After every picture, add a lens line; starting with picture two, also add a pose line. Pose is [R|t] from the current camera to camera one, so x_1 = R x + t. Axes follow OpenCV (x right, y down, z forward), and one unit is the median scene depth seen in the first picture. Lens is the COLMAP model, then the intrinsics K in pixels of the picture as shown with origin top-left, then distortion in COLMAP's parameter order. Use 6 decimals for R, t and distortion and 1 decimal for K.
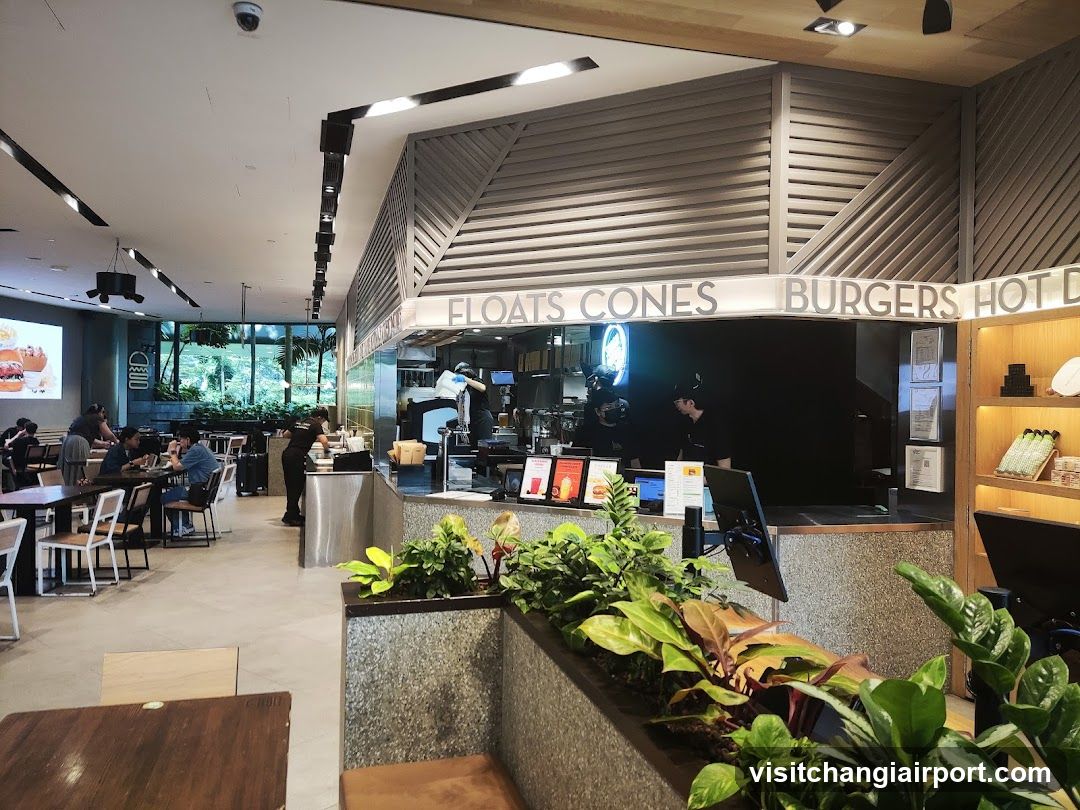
lens RADIAL K [[813.8, 0, 566.9], [0, 813.8, 406.2], [0, 0, 1]] dist [0.074525, -0.118802]
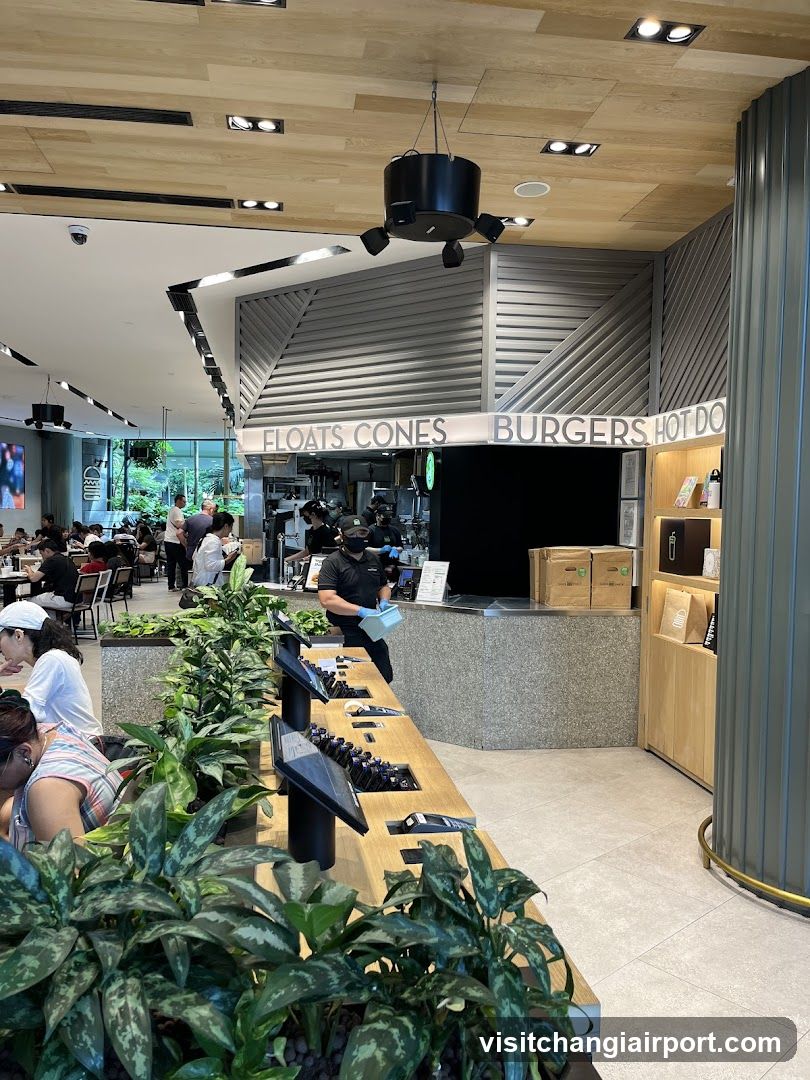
lens RADIAL K [[813.8, 0, 407.7], [0, 813.8, 553.2], [0, 0, 1]] dist [0.074525, -0.118802]
pose [[0.991015, 0.009329, -0.133423, 0.291033], [-0.003530, 0.999041, 0.043637, 0.002741], [0.133702, -0.042774, 0.990098, -0.268216]]
